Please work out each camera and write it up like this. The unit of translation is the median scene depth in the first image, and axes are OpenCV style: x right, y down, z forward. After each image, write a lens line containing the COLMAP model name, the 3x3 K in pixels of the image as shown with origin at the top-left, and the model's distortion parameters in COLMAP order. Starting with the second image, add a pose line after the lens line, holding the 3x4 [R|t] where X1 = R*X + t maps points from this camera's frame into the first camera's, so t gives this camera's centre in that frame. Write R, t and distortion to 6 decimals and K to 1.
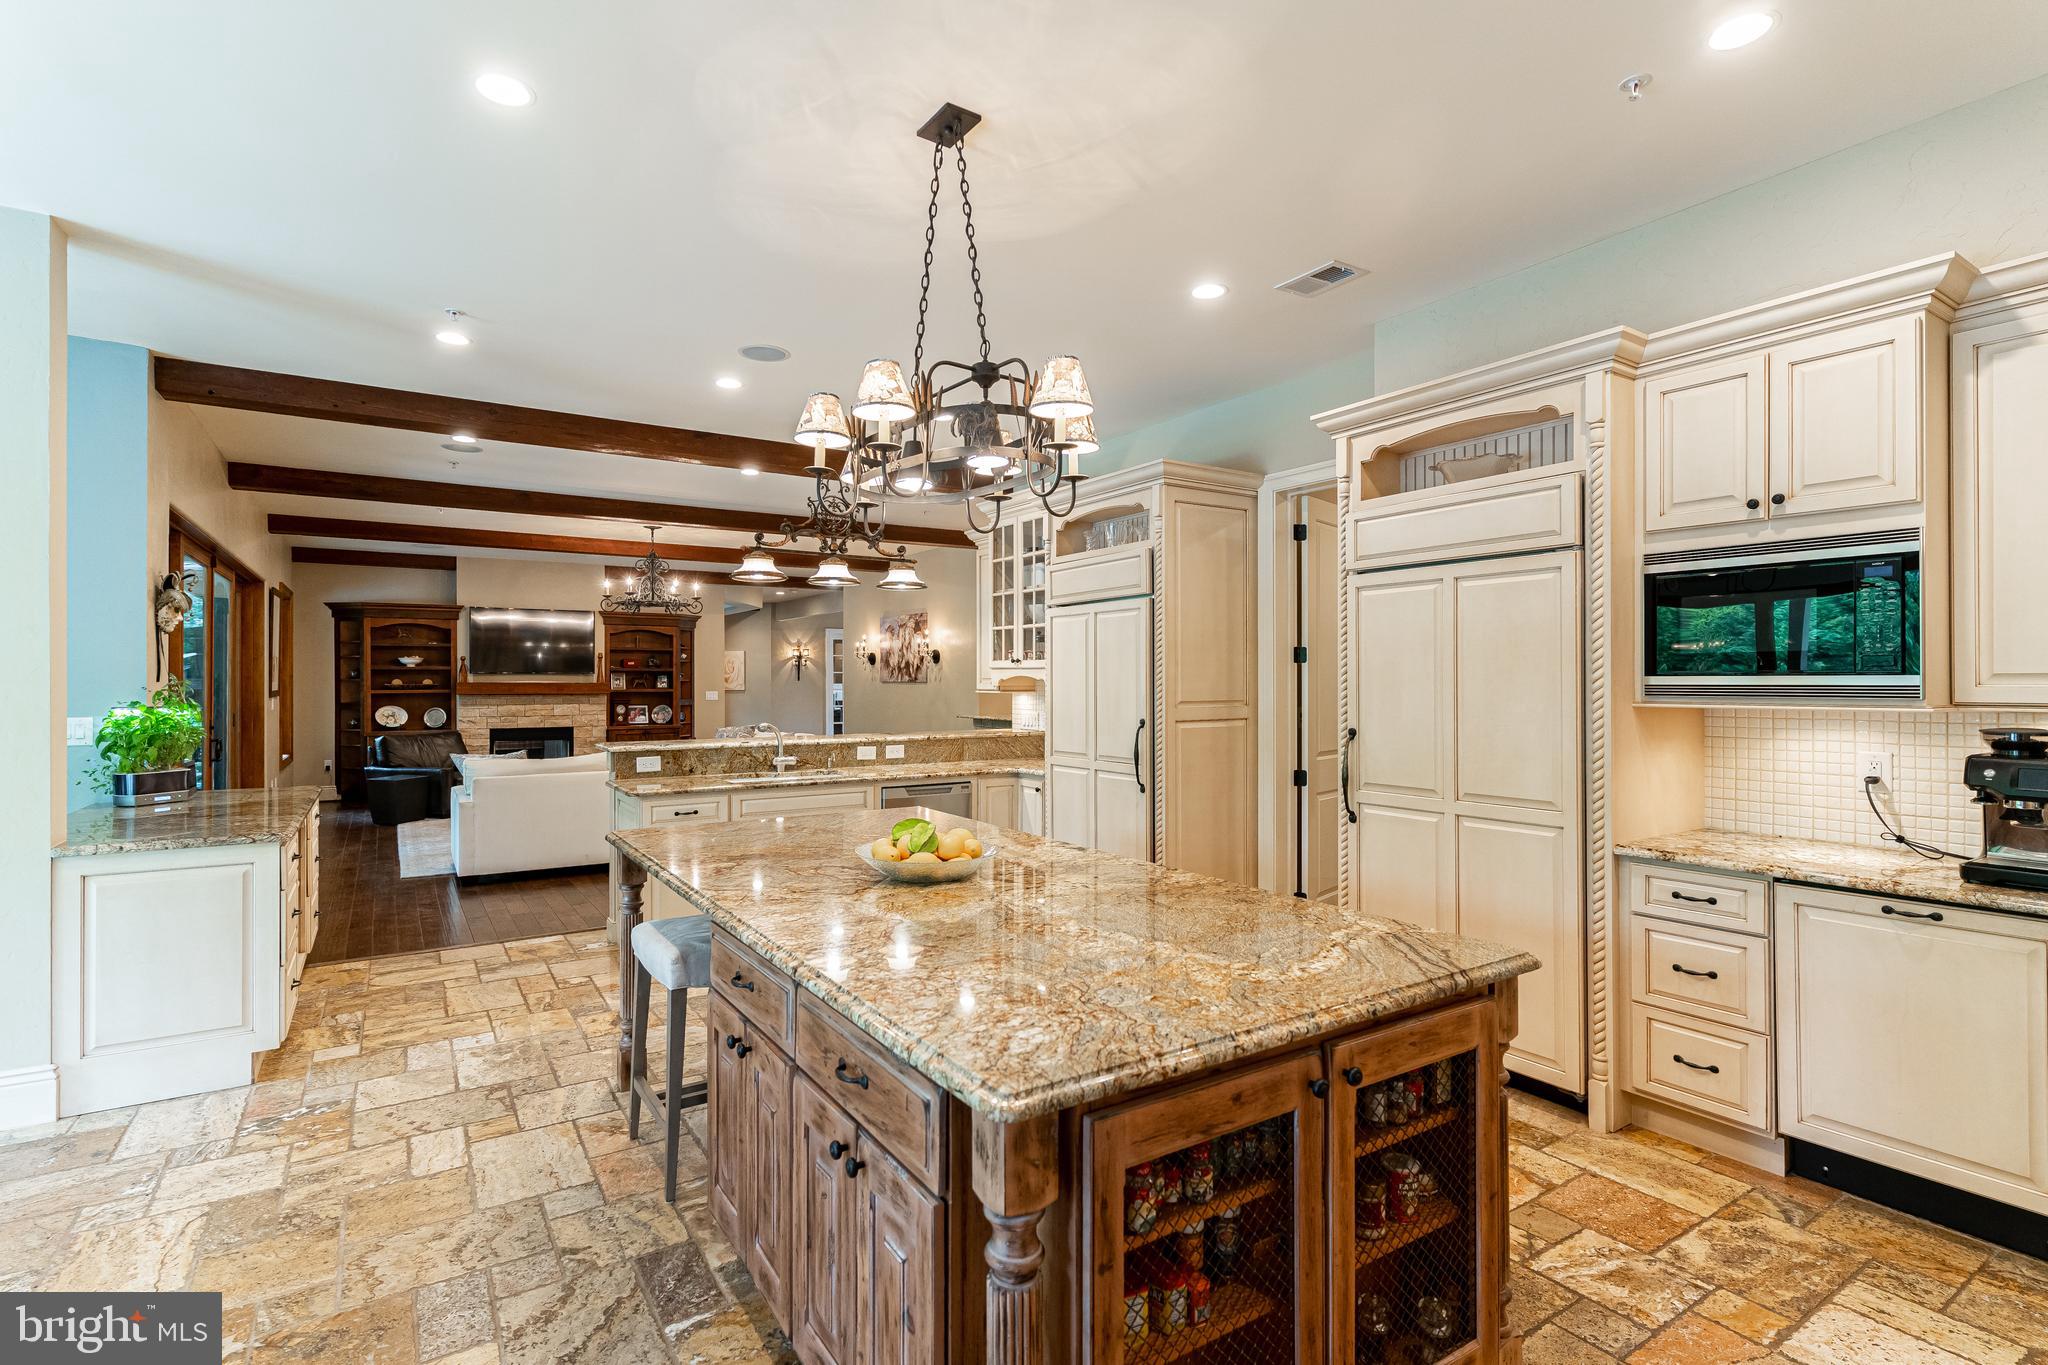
lens RADIAL K [[985.6, 0, 1017.4], [0, 985.6, 678.1], [0, 0, 1]] dist [-0.003354, 0.001821]
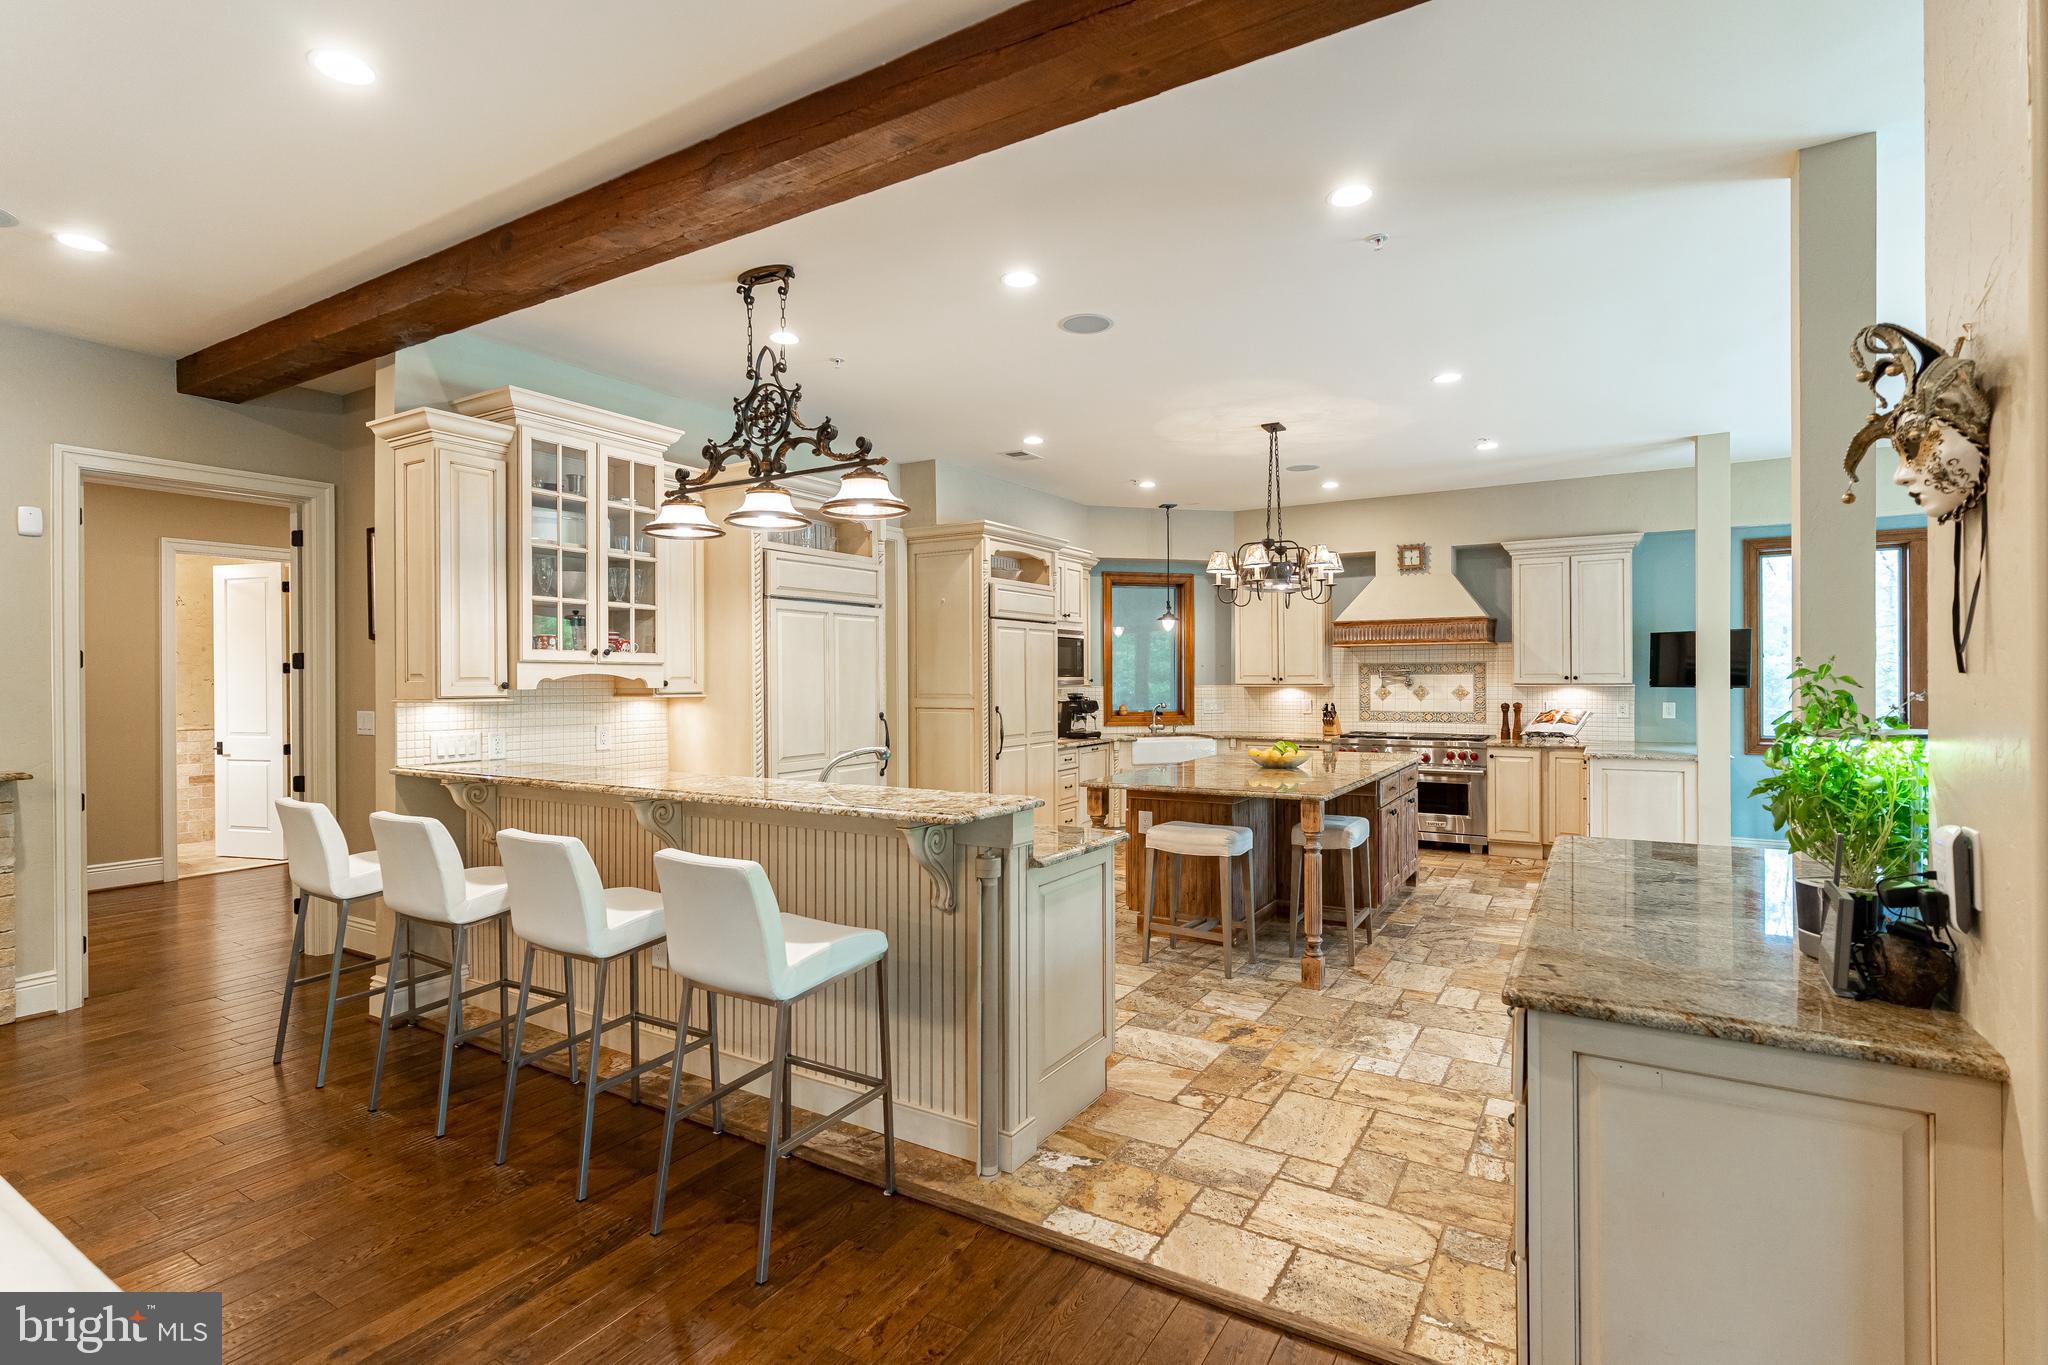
lens RADIAL K [[985.6, 0, 1018.1], [0, 985.6, 679.4], [0, 0, 1]] dist [-0.003354, 0.001821]
pose [[-0.443443, 0.002327, 0.896299, -0.729964], [0.003602, 0.999993, -0.000814, 0.003029], [-0.896295, 0.002867, -0.443449, 1.013105]]
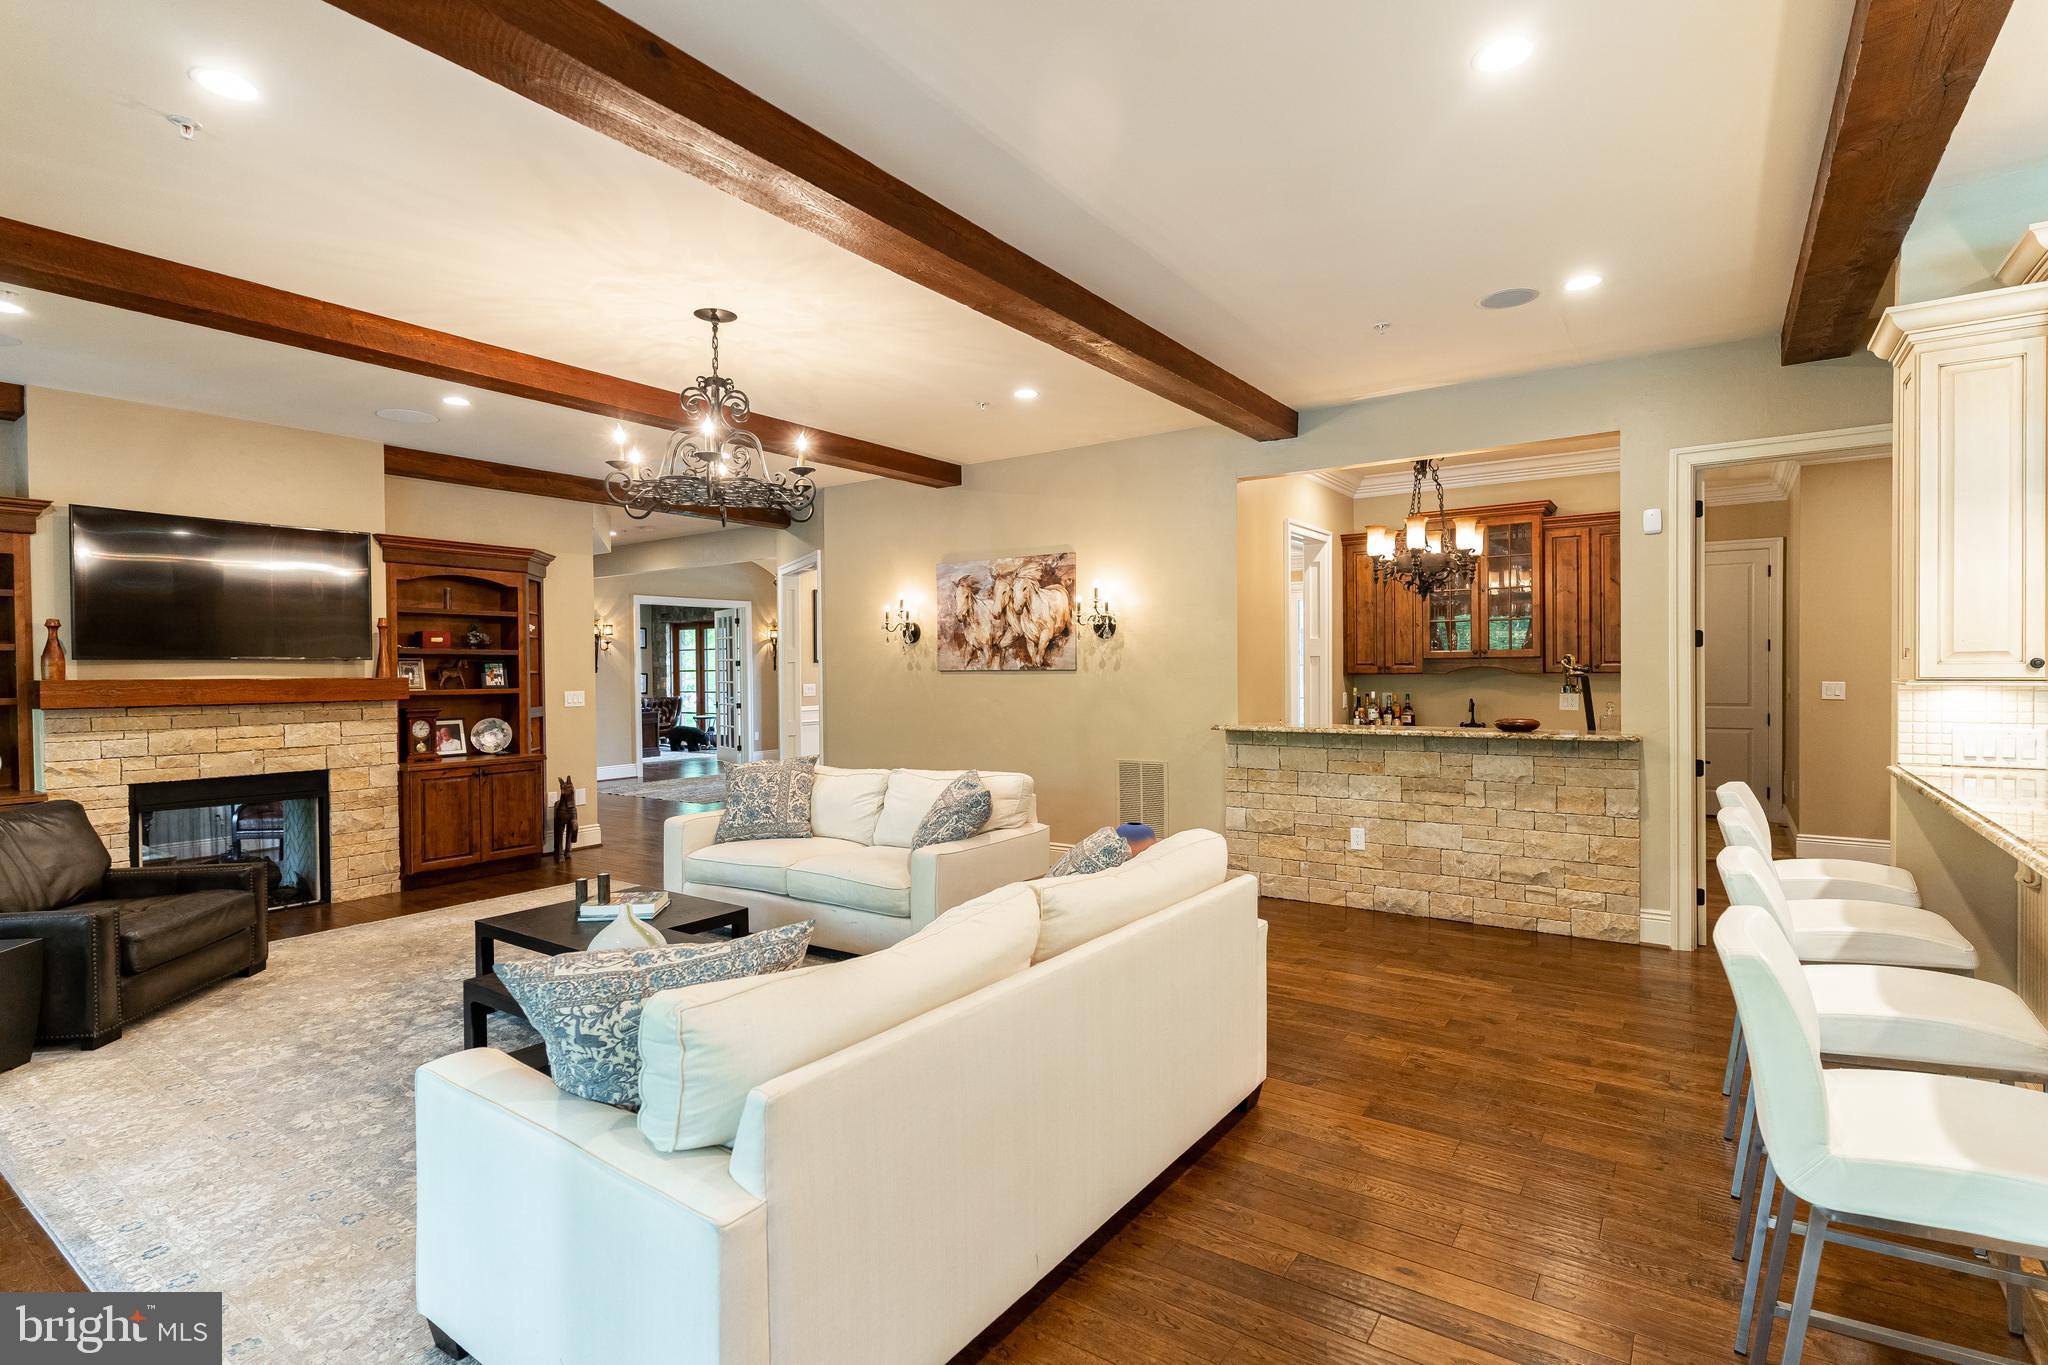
lens RADIAL K [[985.6, 0, 1029.4], [0, 985.6, 681.7], [0, 0, 1]] dist [-0.003354, 0.001821]
pose [[0.925774, -0.013641, 0.377831, -0.601813], [0.008365, 0.999843, 0.015601, 0.003017], [-0.377984, -0.011282, 0.925743, 0.805228]]
